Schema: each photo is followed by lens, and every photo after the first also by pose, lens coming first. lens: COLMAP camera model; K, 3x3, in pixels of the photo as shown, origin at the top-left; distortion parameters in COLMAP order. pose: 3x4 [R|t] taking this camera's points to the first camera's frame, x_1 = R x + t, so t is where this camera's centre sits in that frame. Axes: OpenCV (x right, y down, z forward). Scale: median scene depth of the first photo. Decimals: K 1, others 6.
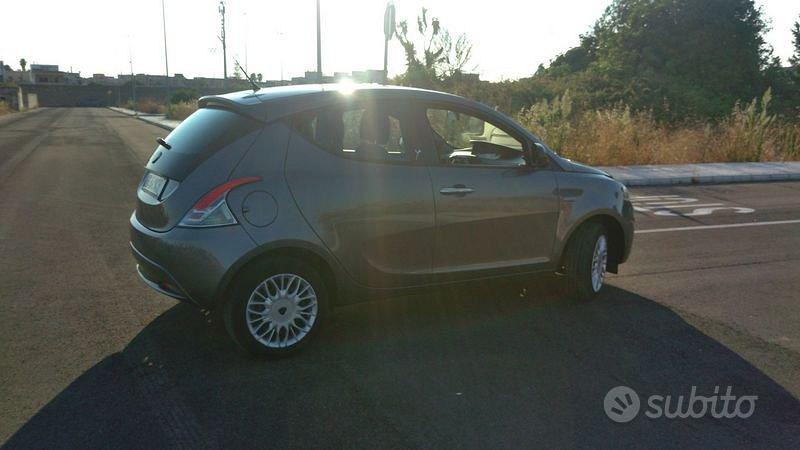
lens RADIAL K [[680.2, 0, 401.8], [0, 680.2, 231.3], [0, 0, 1]] dist [0.018415, -0.028562]
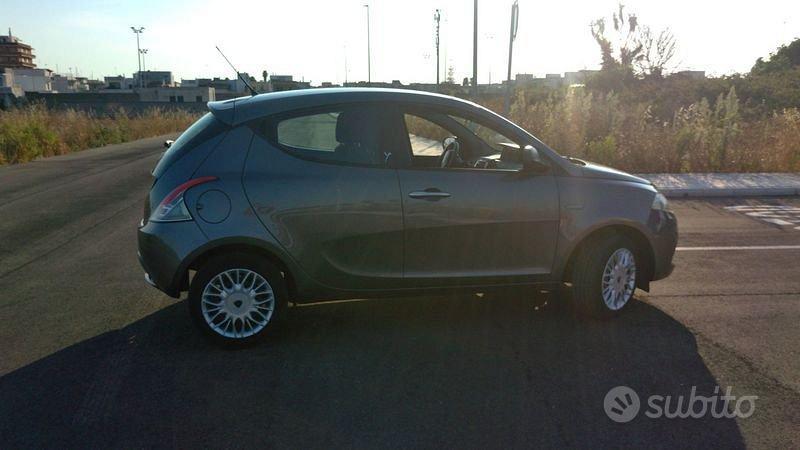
lens RADIAL K [[680.2, 0, 405.5], [0, 680.2, 225.5], [0, 0, 1]] dist [0.018415, -0.028562]
pose [[0.951144, 0.037791, -0.306426, 0.290979], [-0.041466, 0.999125, -0.005487, -0.007120], [0.305951, 0.017925, 0.951879, 0.049694]]
